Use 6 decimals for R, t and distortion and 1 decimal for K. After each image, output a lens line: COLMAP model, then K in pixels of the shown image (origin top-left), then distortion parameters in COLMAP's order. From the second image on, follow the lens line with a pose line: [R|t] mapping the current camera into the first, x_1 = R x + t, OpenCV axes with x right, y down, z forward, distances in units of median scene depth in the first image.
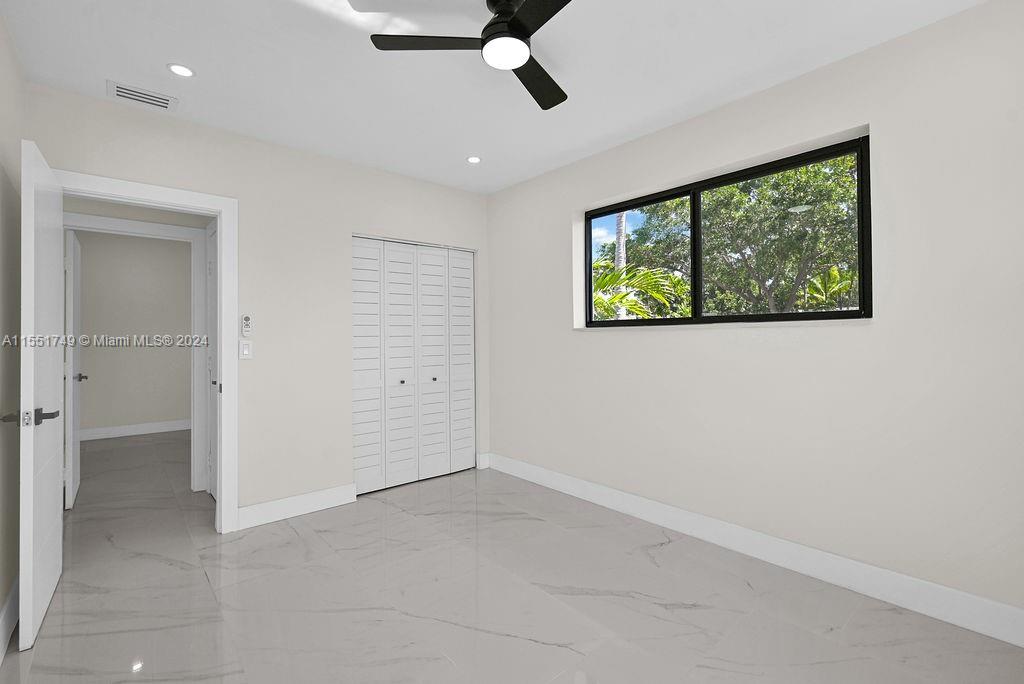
lens RADIAL K [[460.4, 0, 512.9], [0, 460.4, 330.9], [0, 0, 1]] dist [-0.001283, -0.000269]
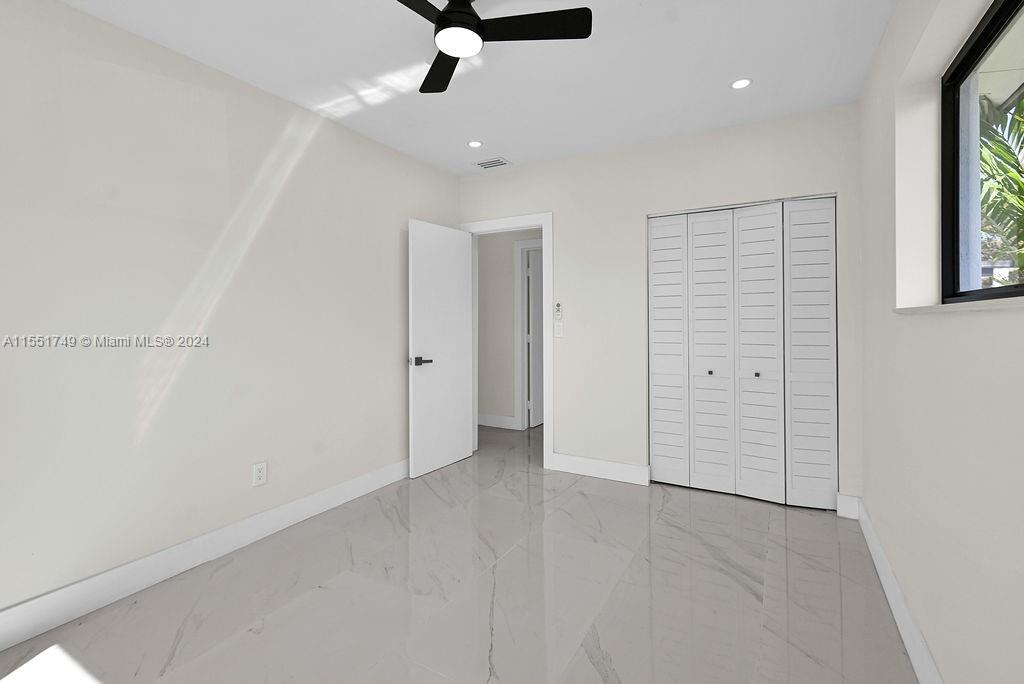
lens RADIAL K [[471.2, 0, 515.3], [0, 471.2, 318.8], [0, 0, 1]] dist [-0.000440, -0.000038]
pose [[0.329508, 0.005186, -0.944138, 0.493916], [0.010602, 0.999902, 0.009192, -0.001890], [0.944093, -0.013039, 0.329421, 0.381631]]
